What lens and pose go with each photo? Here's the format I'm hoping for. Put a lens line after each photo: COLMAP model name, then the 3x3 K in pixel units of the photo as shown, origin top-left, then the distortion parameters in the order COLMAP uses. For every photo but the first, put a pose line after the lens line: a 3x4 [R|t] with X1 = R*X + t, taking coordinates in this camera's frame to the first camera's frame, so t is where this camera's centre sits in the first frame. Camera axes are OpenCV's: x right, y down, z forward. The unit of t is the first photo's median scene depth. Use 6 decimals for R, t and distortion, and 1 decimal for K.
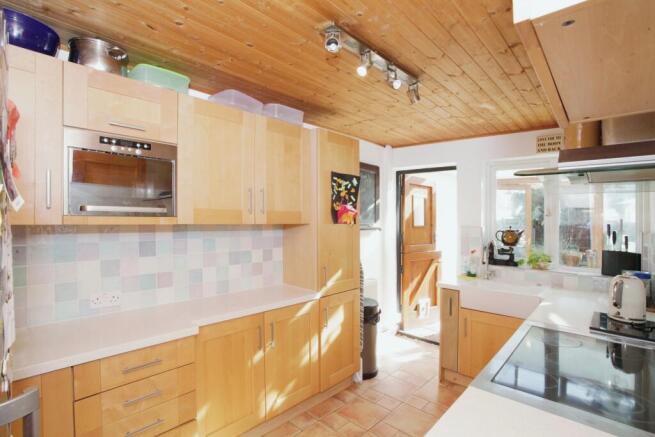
lens RADIAL K [[331.5, 0, 328.5], [0, 331.5, 218.3], [0, 0, 1]] dist [-0.000927, 0.000642]
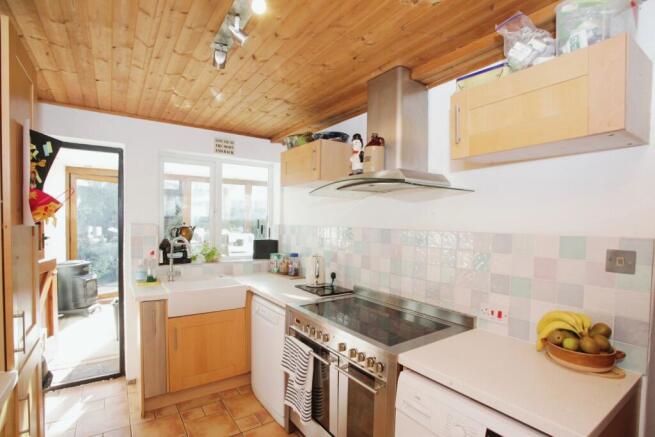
lens RADIAL K [[331.5, 0, 333.5], [0, 331.5, 230.8], [0, 0, 1]] dist [-0.000927, 0.000642]
pose [[0.255631, -0.045011, 0.965726, -0.308821], [-0.006844, 0.998806, 0.048364, -0.002335], [-0.966750, -0.018973, 0.255018, 0.365149]]
